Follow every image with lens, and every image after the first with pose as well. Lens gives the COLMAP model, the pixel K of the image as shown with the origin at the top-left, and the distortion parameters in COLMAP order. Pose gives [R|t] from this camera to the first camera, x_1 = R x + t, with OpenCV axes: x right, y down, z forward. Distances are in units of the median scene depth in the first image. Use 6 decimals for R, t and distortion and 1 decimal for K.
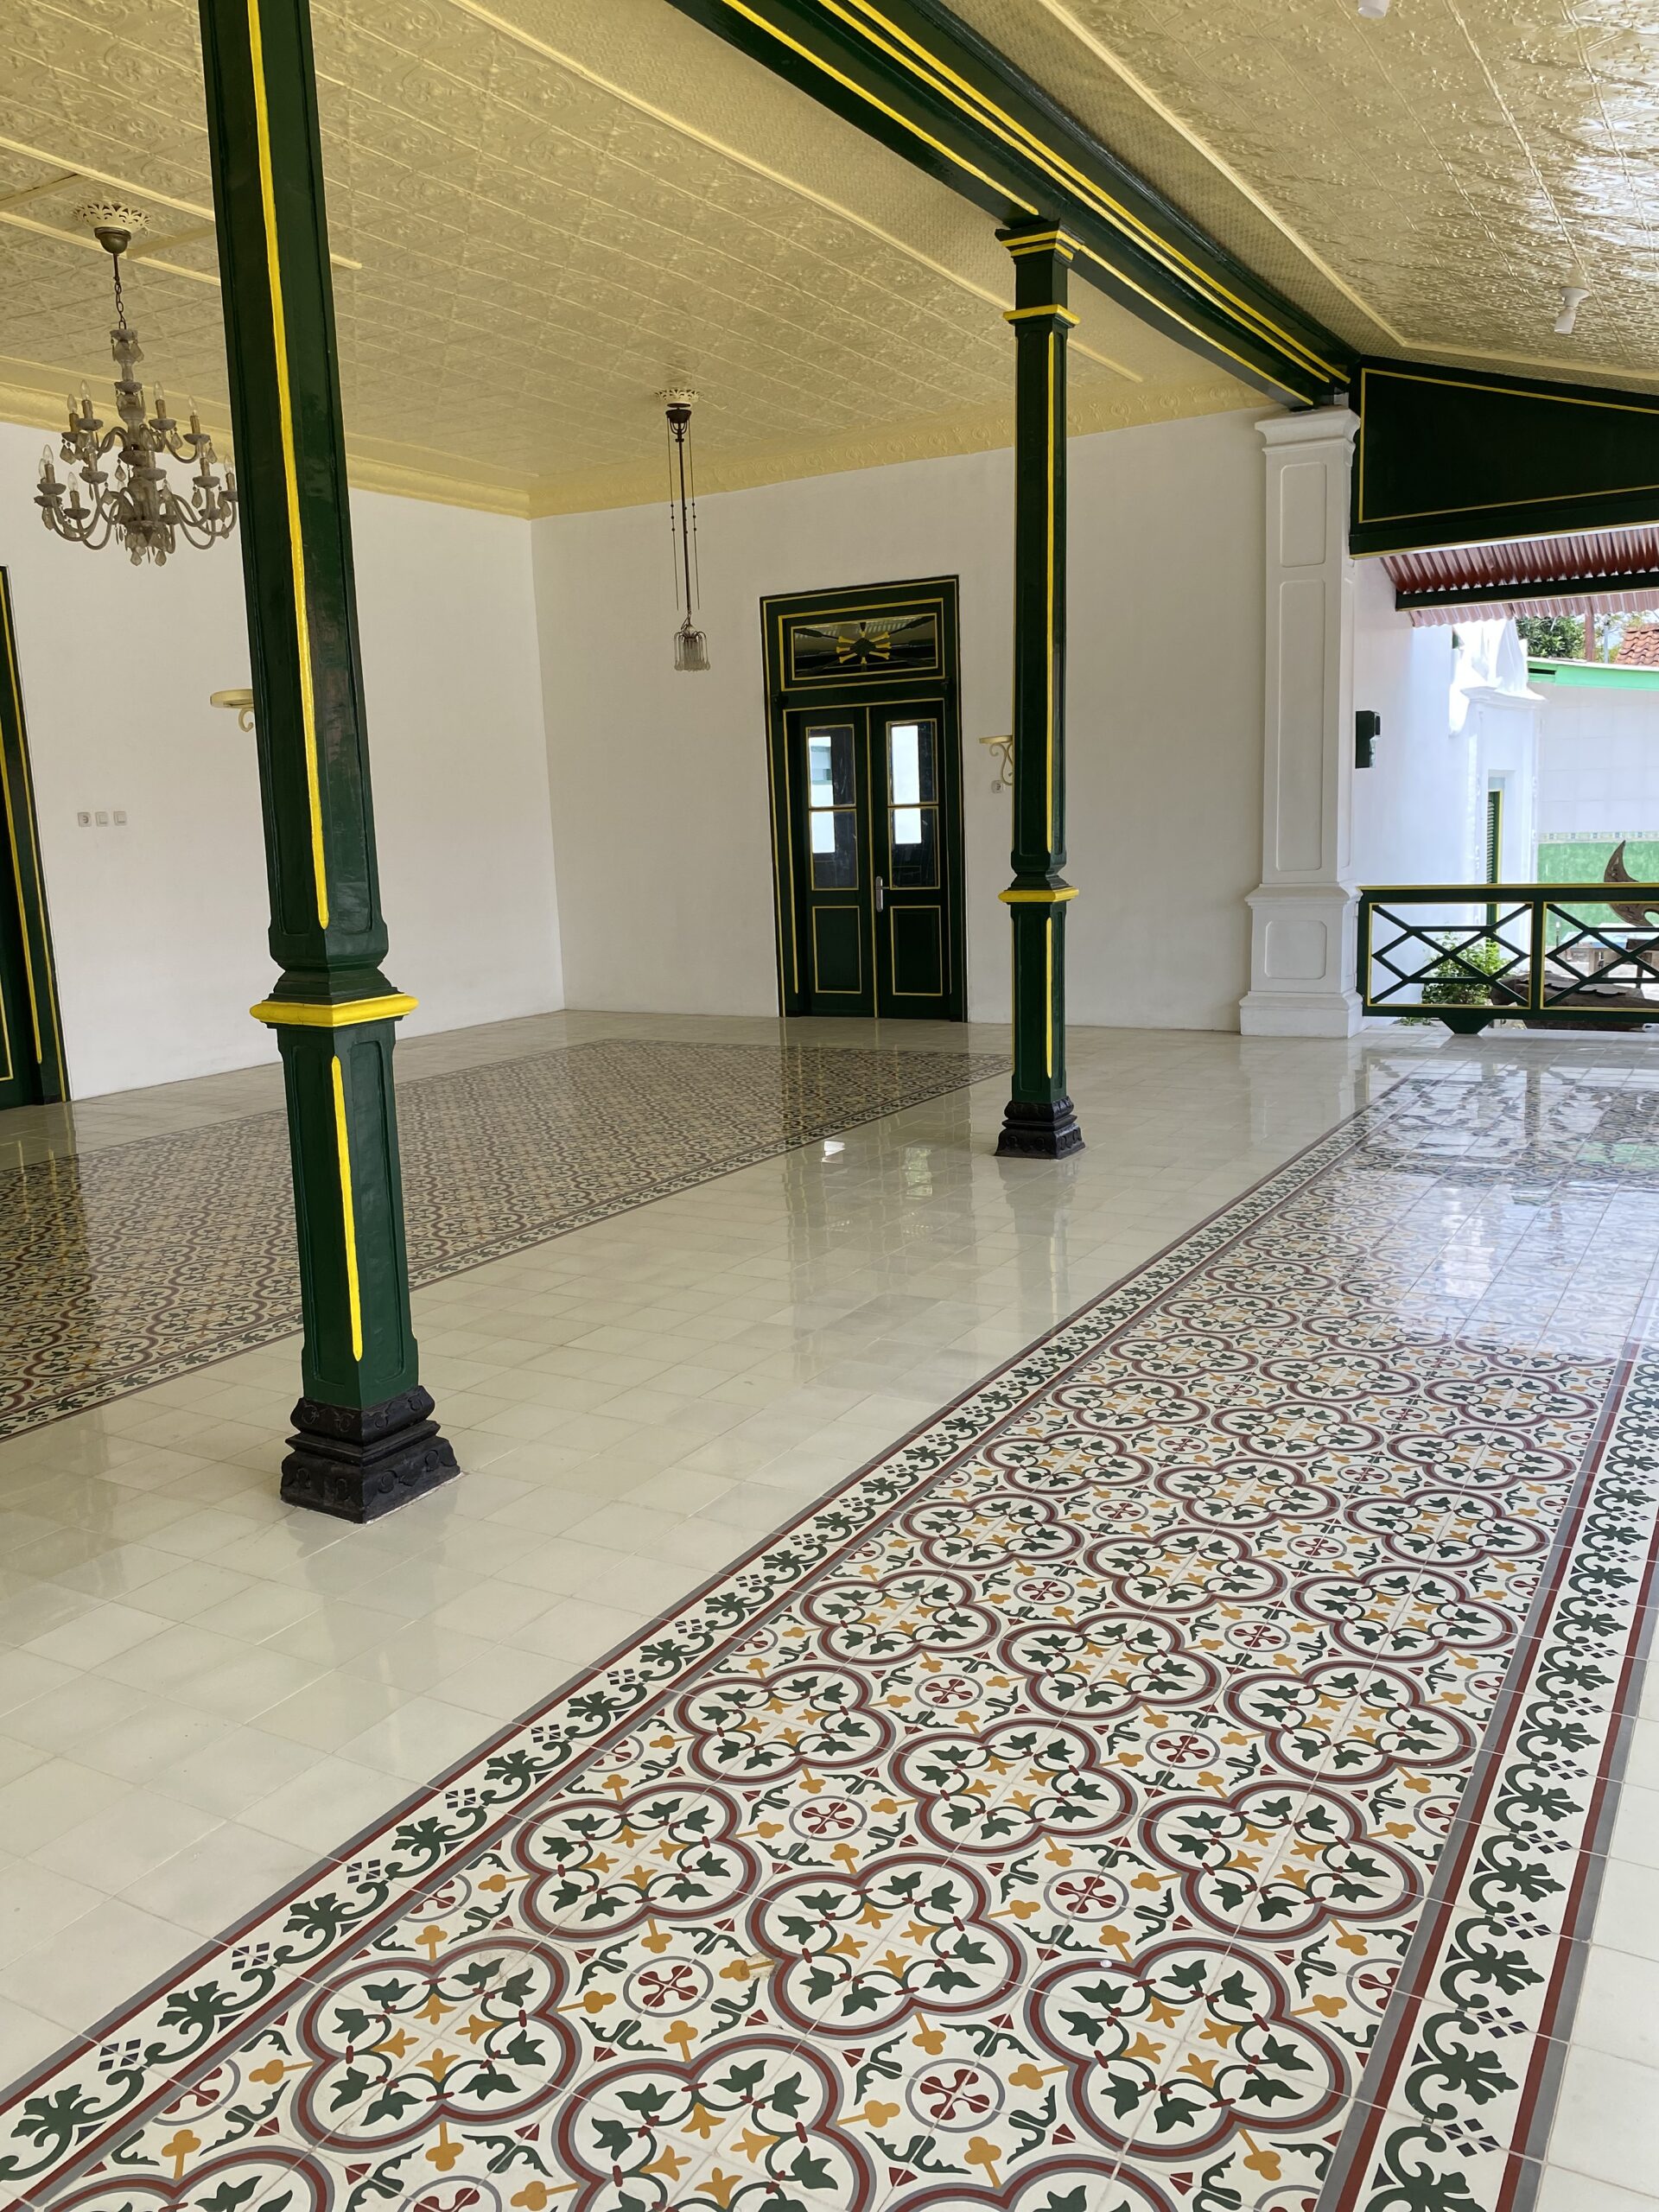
lens RADIAL K [[1684.0, 0, 851.8], [0, 1684.0, 1103.7], [0, 0, 1]] dist [0.048165, -0.058361]
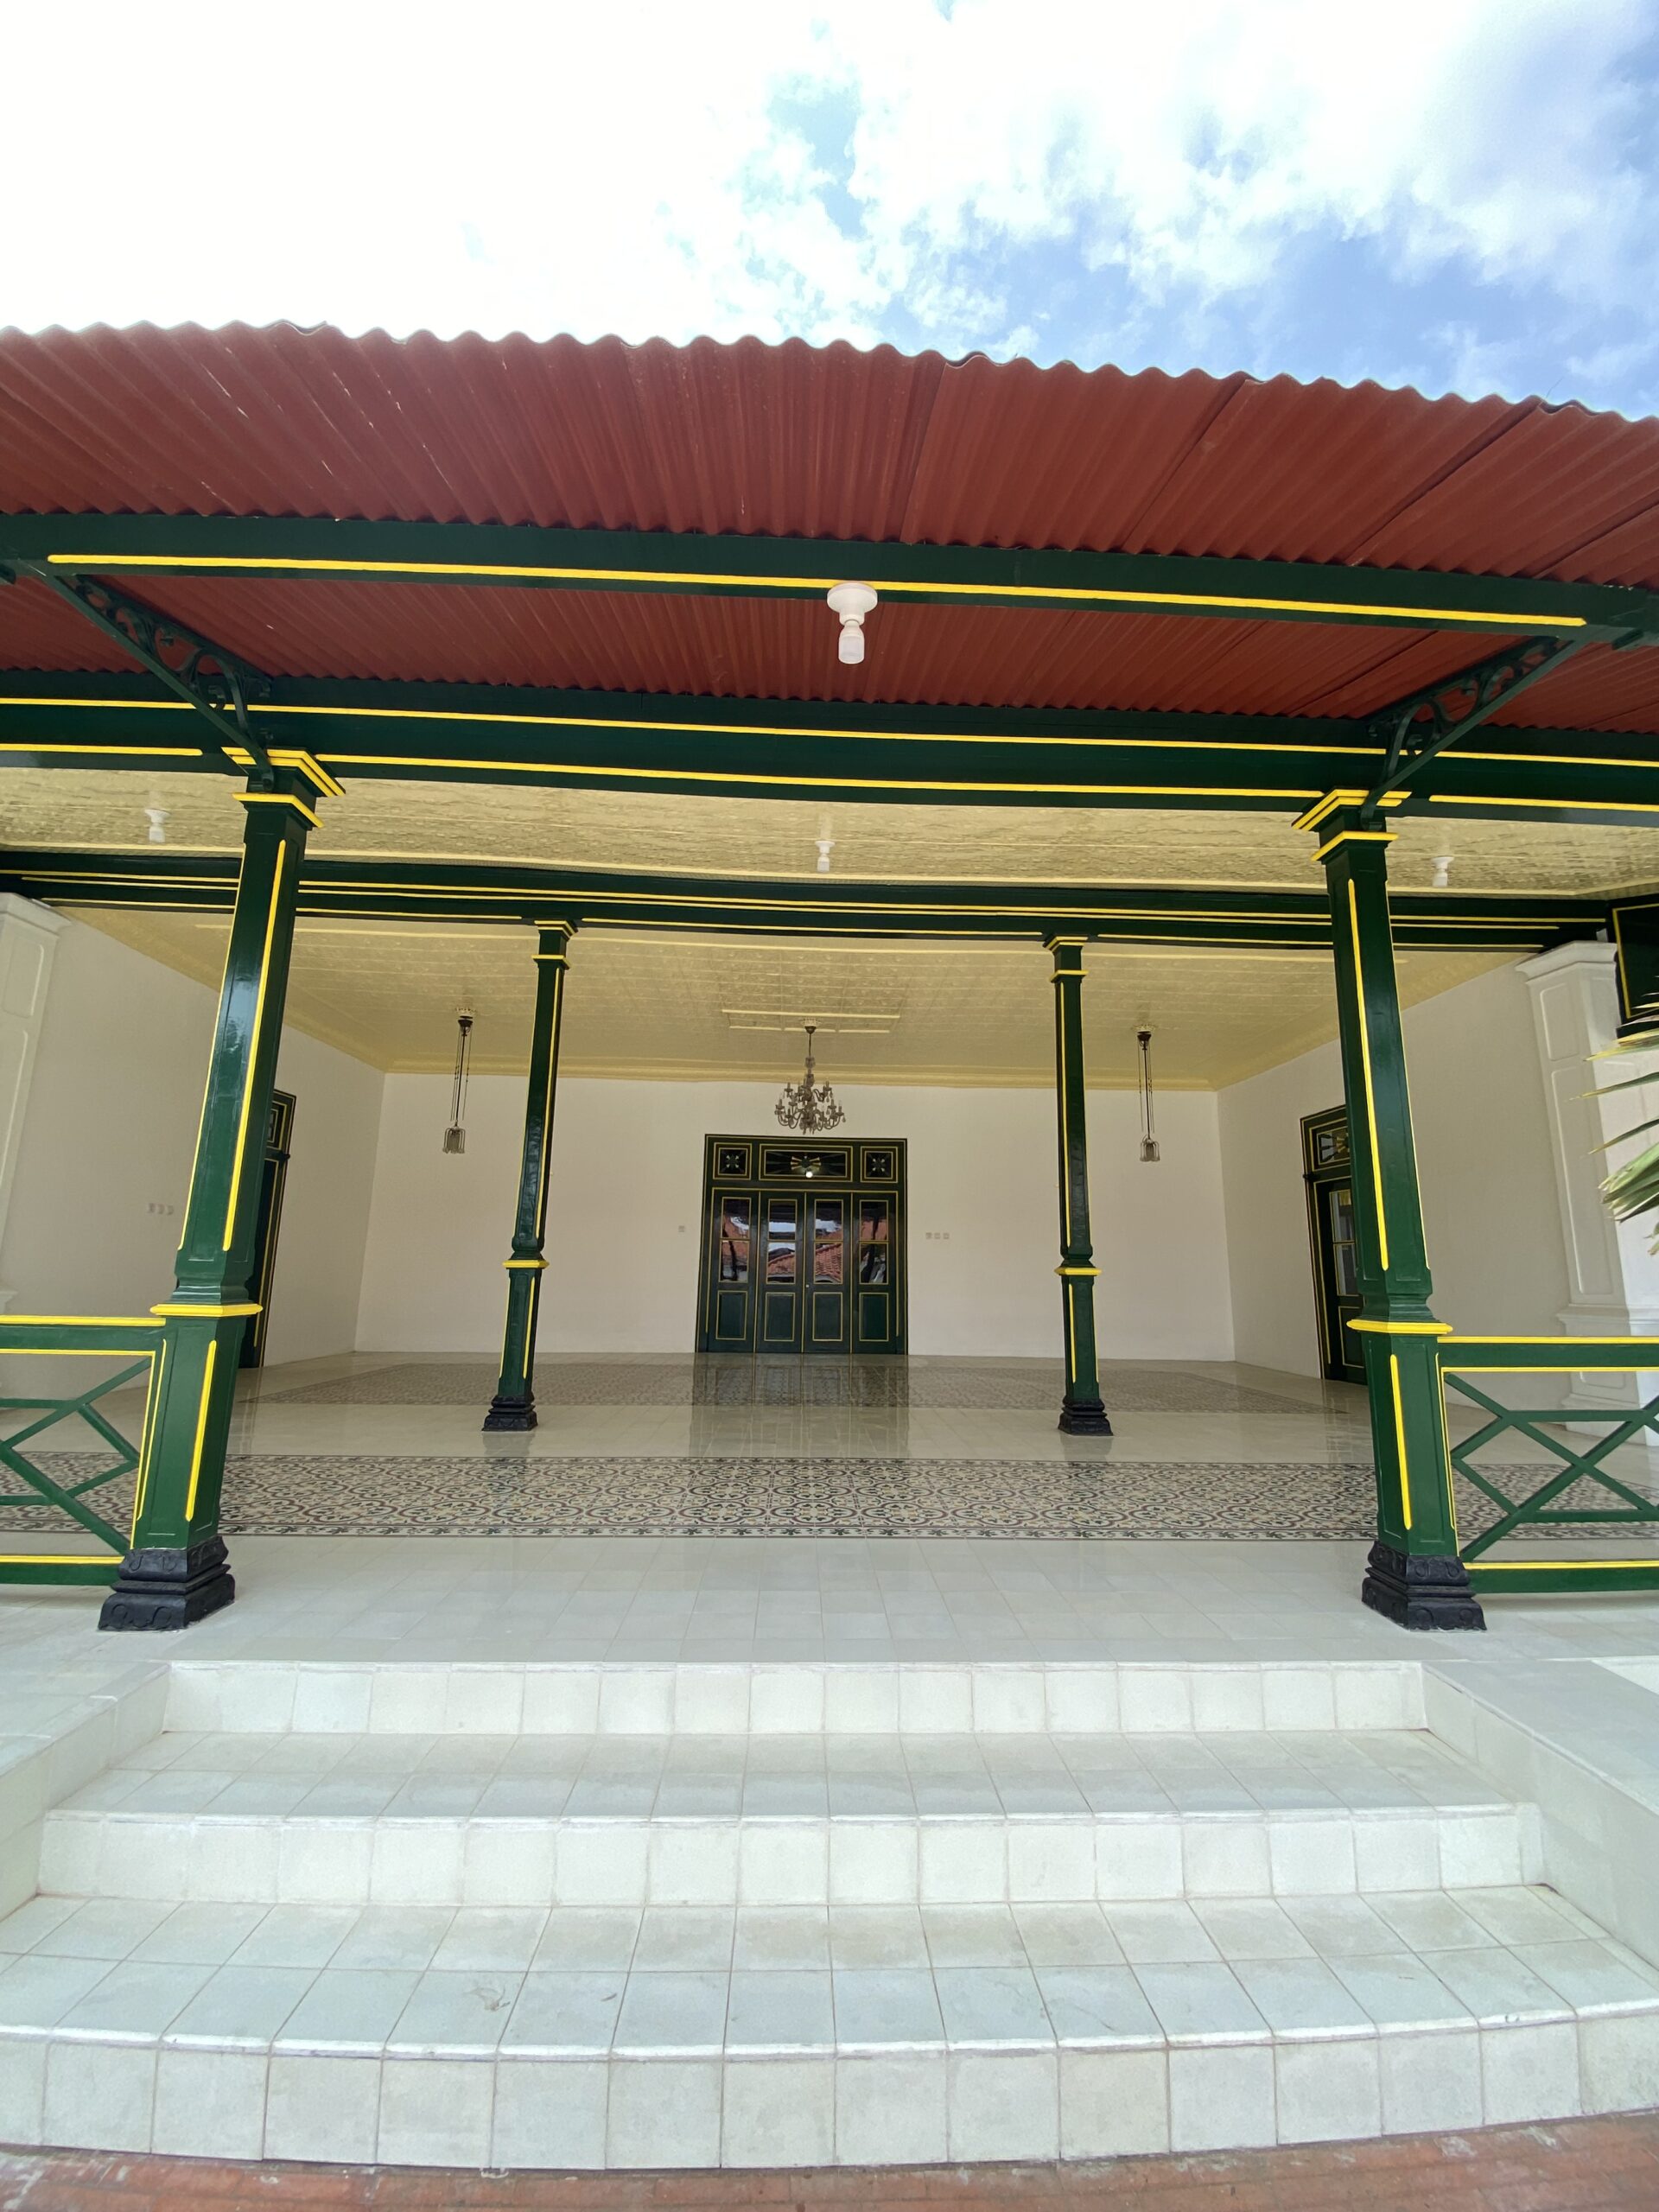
lens RADIAL K [[897.9, 0, 833.3], [0, 897.9, 1105.9], [0, 0, 1]] dist [0.008729, -0.011034]
pose [[0.532363, -0.110362, -0.839291, 0.518714], [-0.179860, 0.954081, -0.239542, -0.013498], [0.827188, 0.278478, 0.488068, 0.194804]]
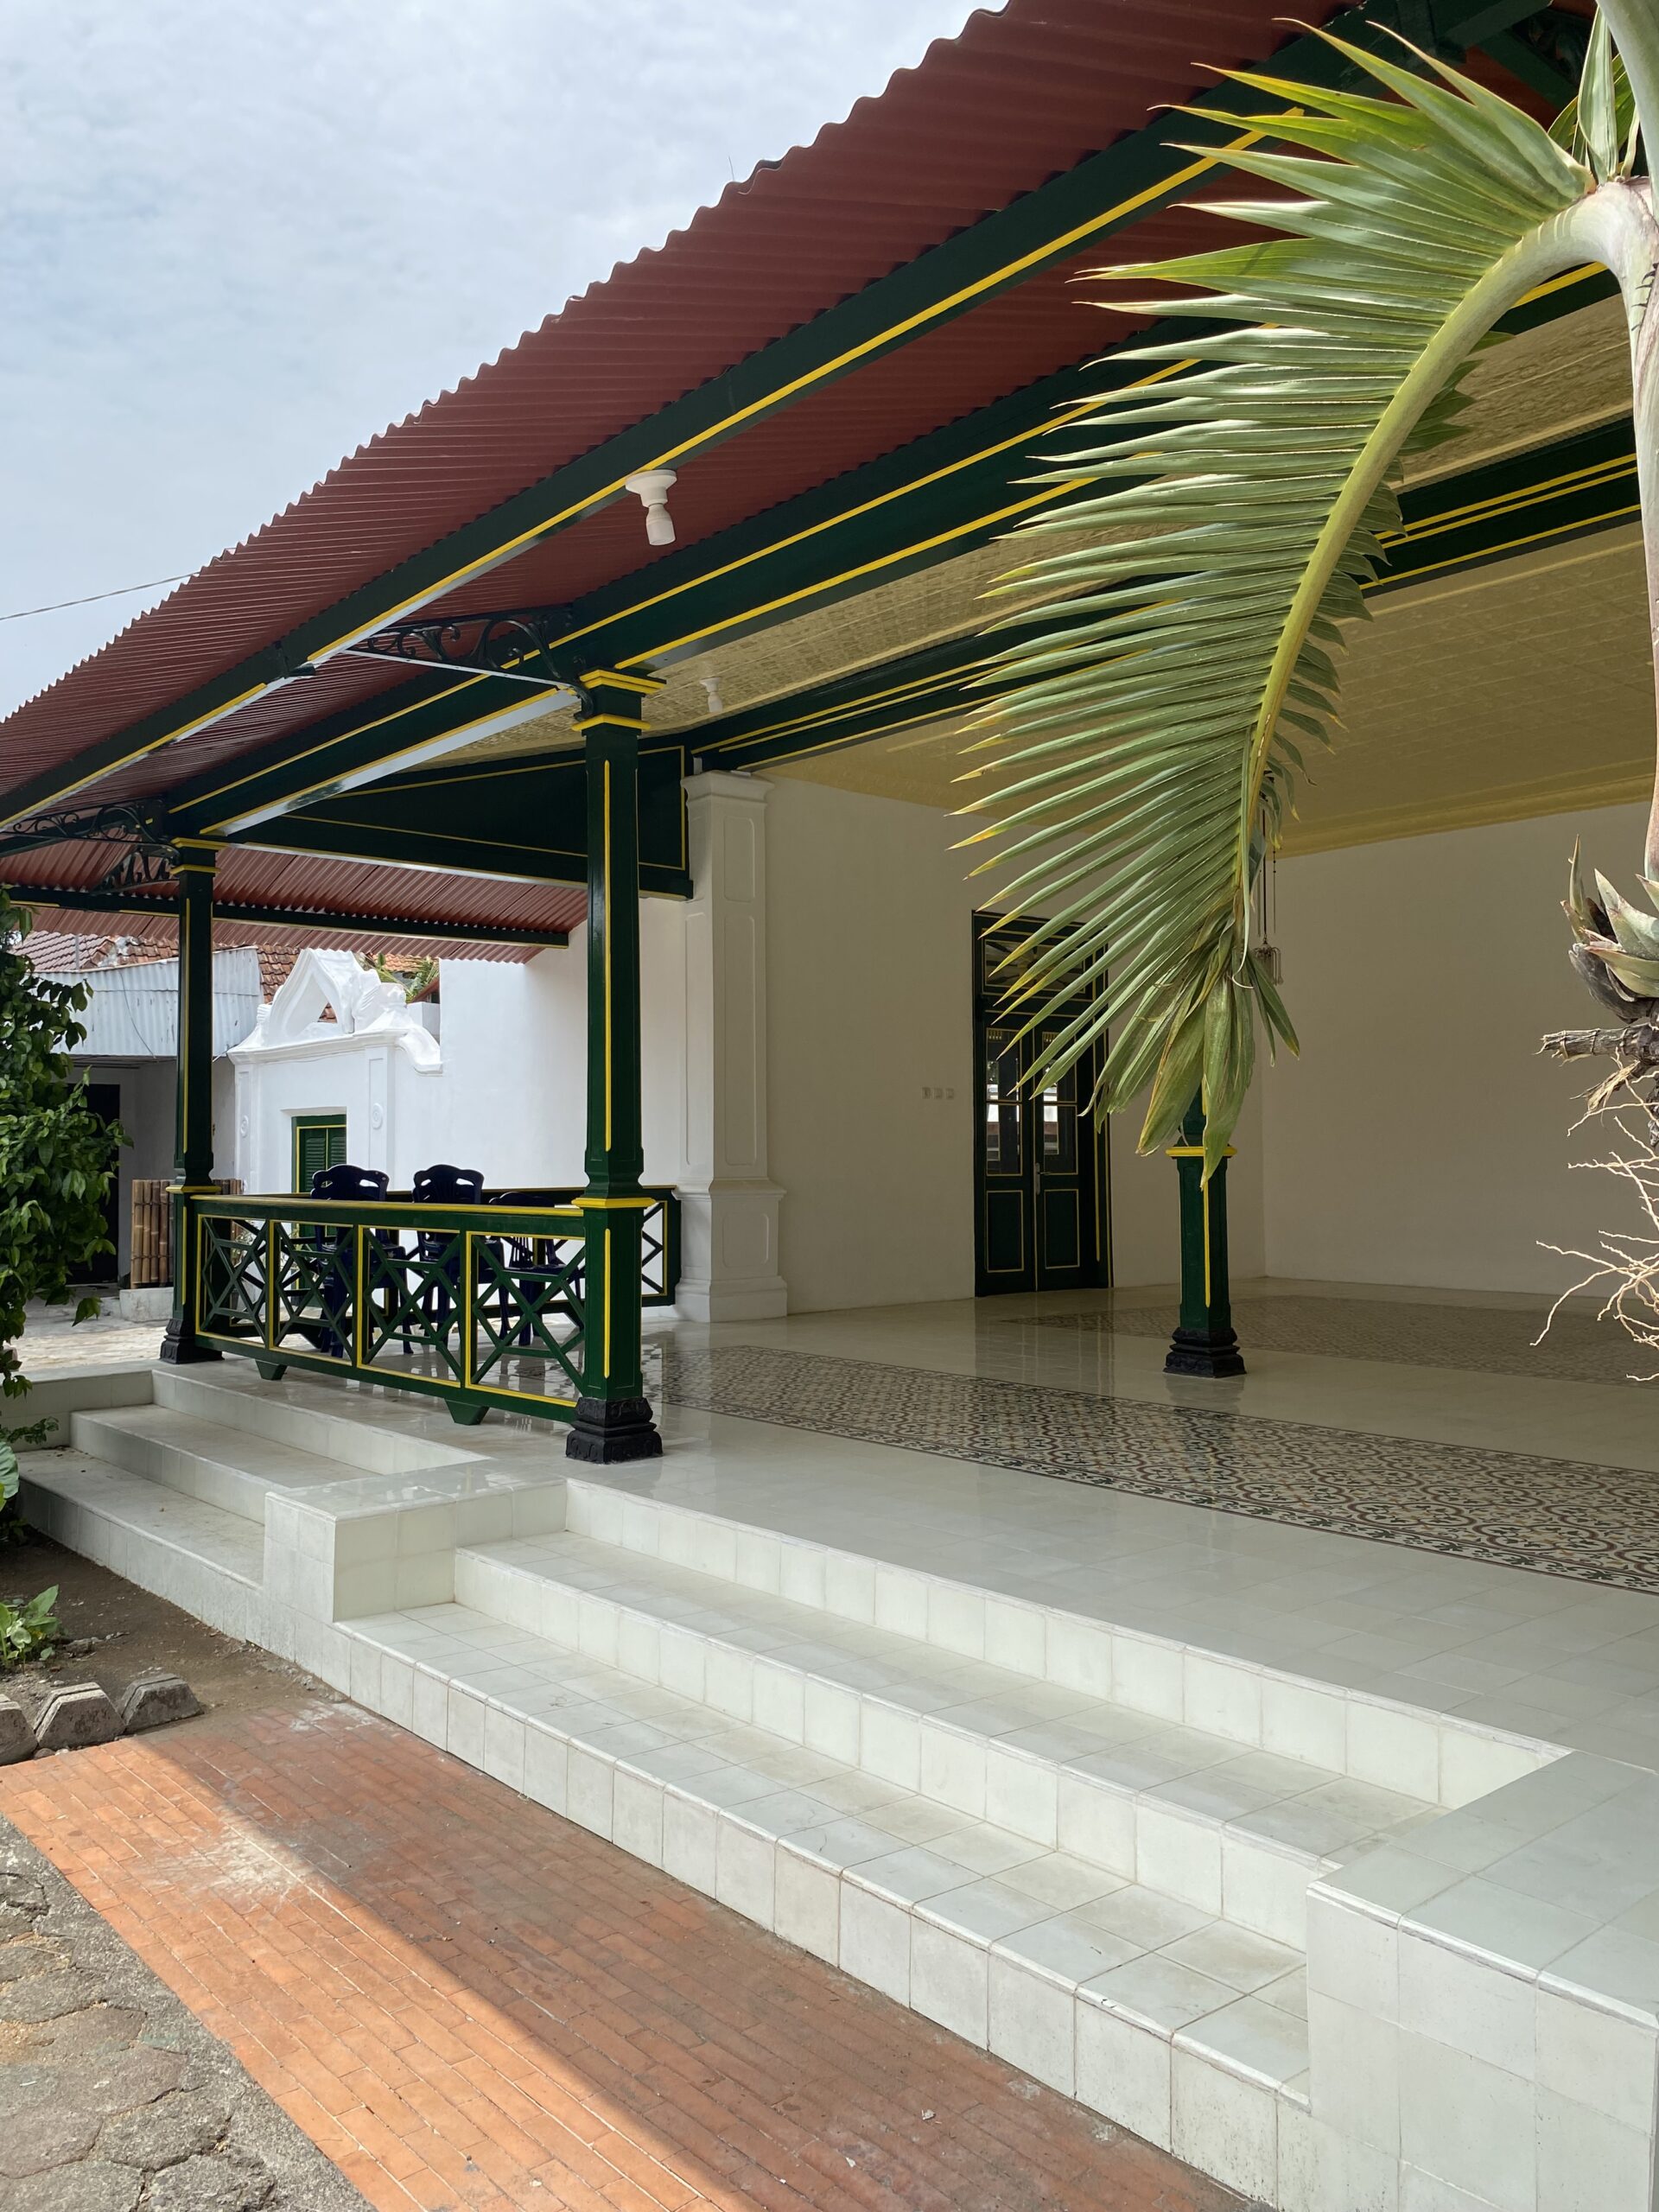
lens RADIAL K [[1684.0, 0, 836.1], [0, 1684.0, 1095.4], [0, 0, 1]] dist [0.048165, -0.058361]
pose [[-0.338342, 0.006085, -0.941004, 0.699817], [-0.142350, 0.988141, 0.057573, -0.066906], [0.930194, 0.153431, -0.333463, 0.449106]]
